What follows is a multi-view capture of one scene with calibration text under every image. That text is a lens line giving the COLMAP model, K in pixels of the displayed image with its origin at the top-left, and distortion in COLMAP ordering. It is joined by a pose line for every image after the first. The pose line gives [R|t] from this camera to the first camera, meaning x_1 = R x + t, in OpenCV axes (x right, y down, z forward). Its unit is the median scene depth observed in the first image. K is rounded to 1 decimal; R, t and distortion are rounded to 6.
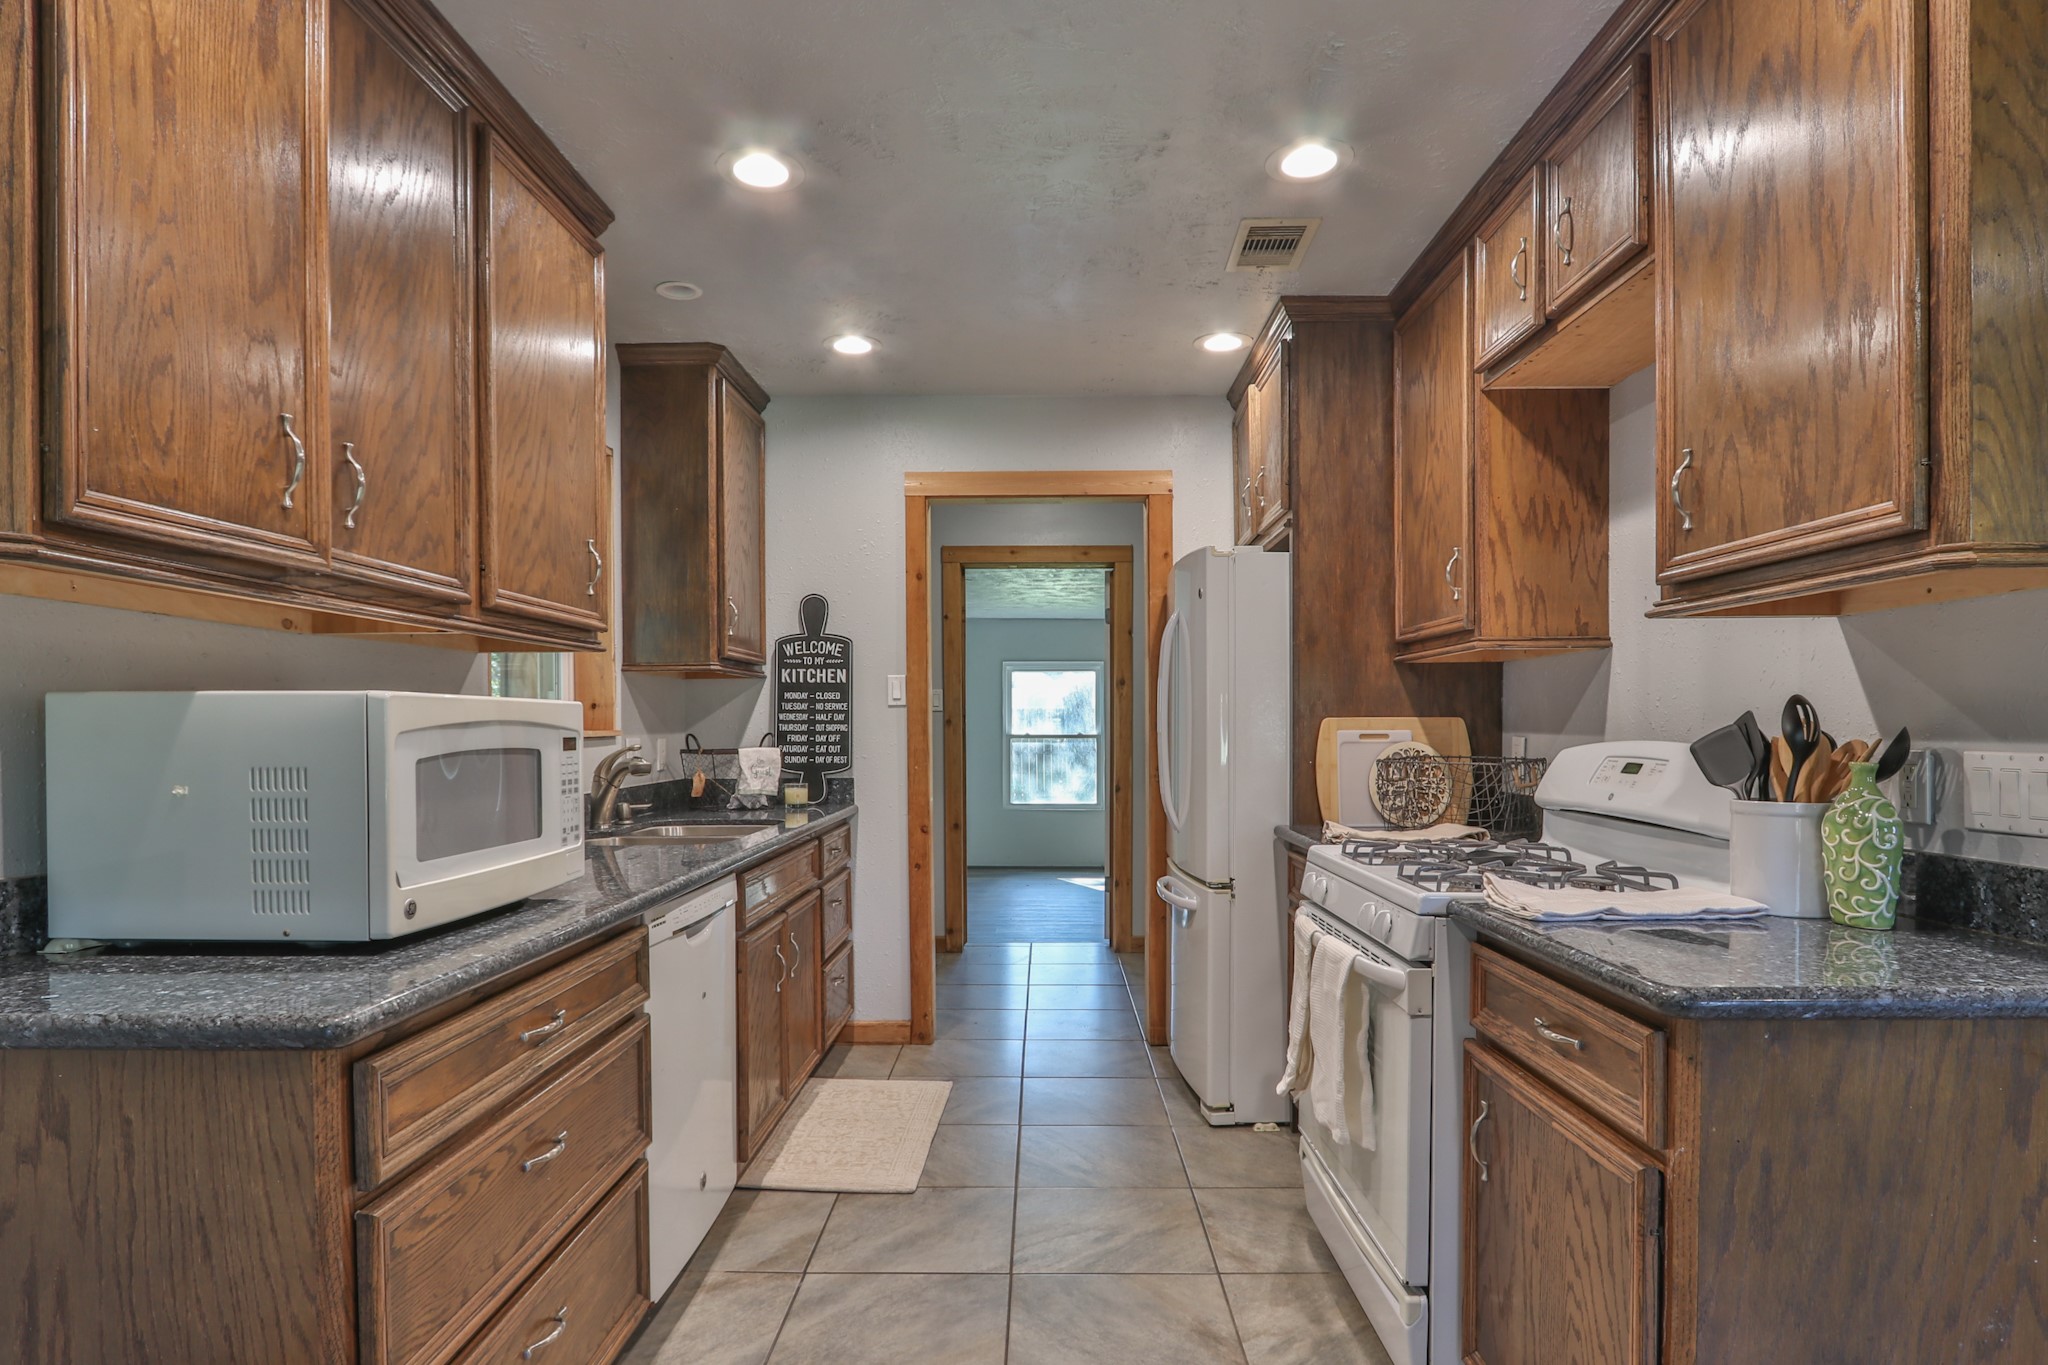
lens RADIAL K [[1094.5, 0, 1026.7], [0, 1094.5, 744.3], [0, 0, 1]] dist [-0.021308, 0.006896]
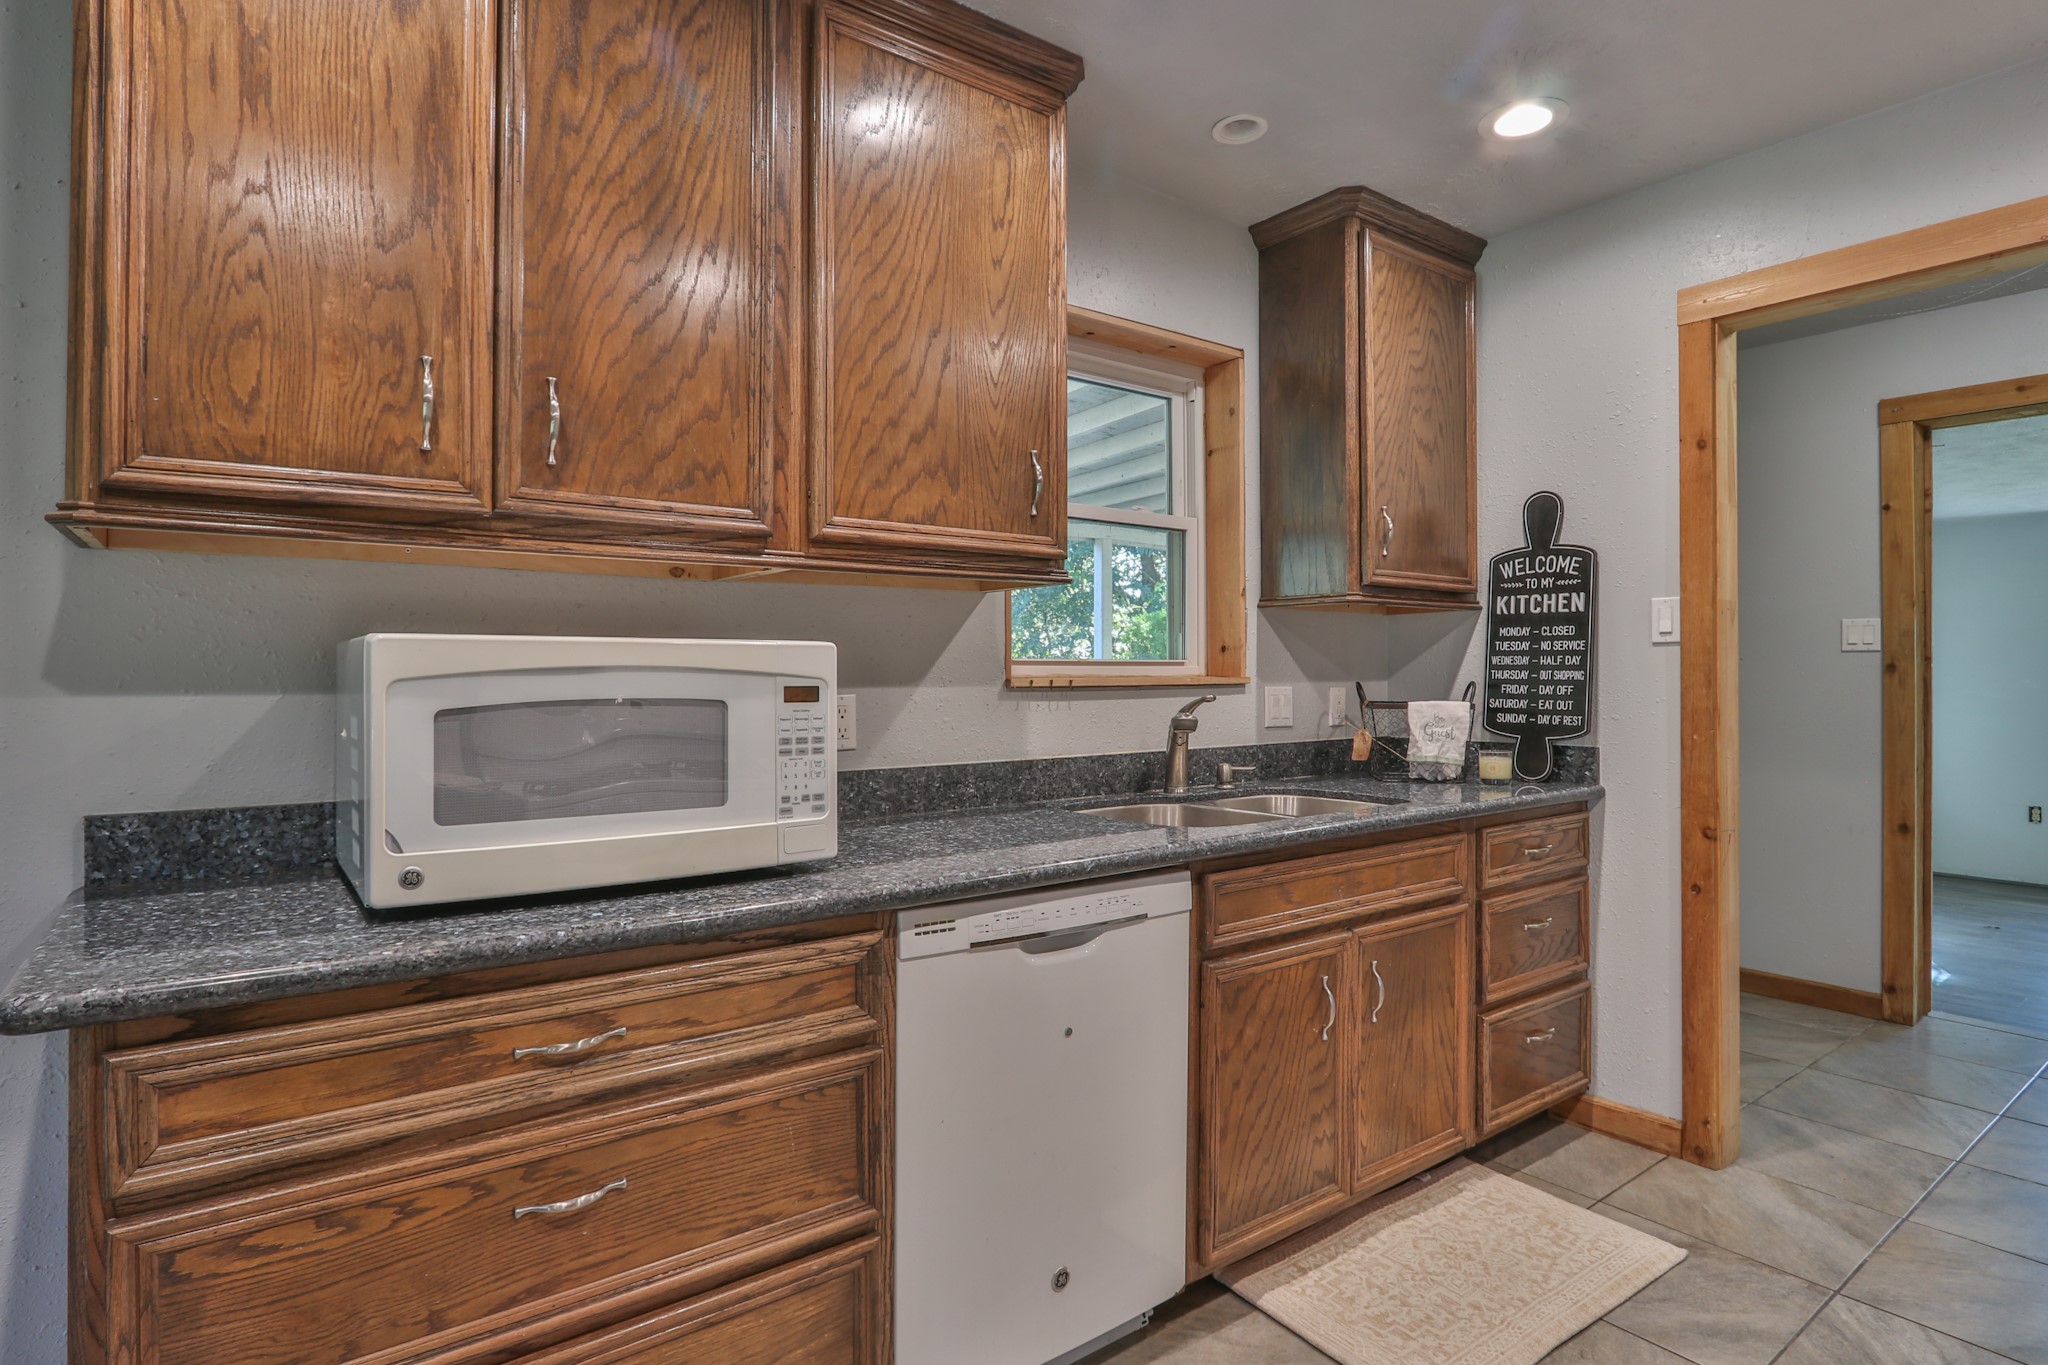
lens RADIAL K [[1066.5, 0, 1042.9], [0, 1066.5, 674.3], [0, 0, 1]] dist [-0.014681, 0.001614]
pose [[0.621907, 0.005671, -0.783071, 0.210047], [-0.016059, 0.999856, -0.005512, -0.009075], [0.782927, 0.016003, 0.621908, 0.417298]]
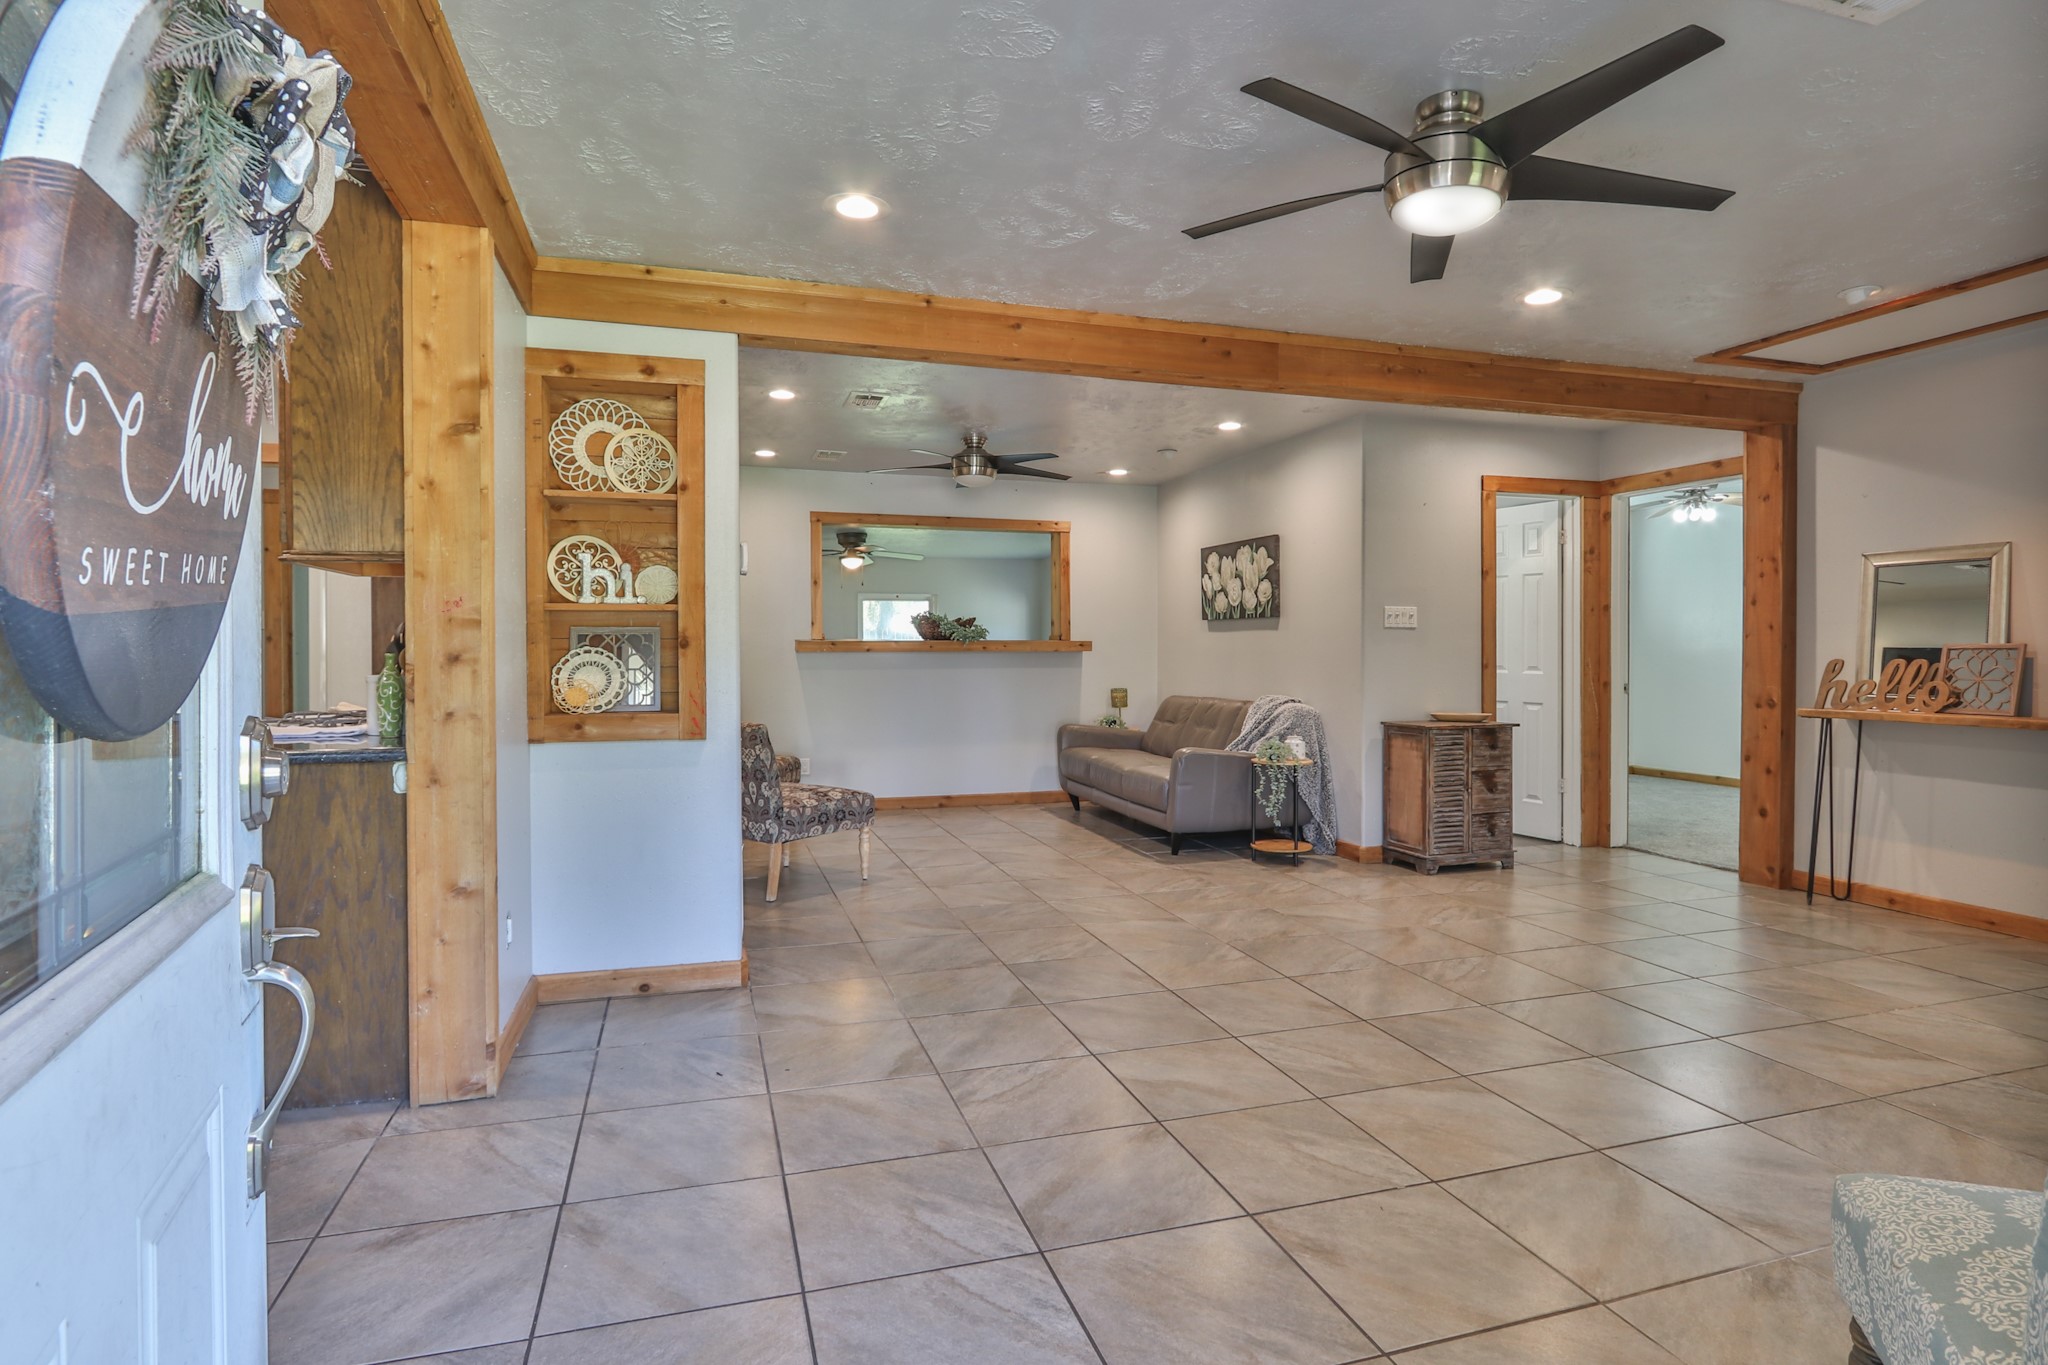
lens RADIAL K [[1066.5, 0, 1027.4], [0, 1066.5, 665.3], [0, 0, 1]] dist [-0.014681, 0.001614]
pose [[0.943621, -0.003694, 0.331007, 0.660276], [0.002843, 0.999991, 0.003056, 0.018578], [-0.331015, -0.001942, 0.943623, -0.645467]]
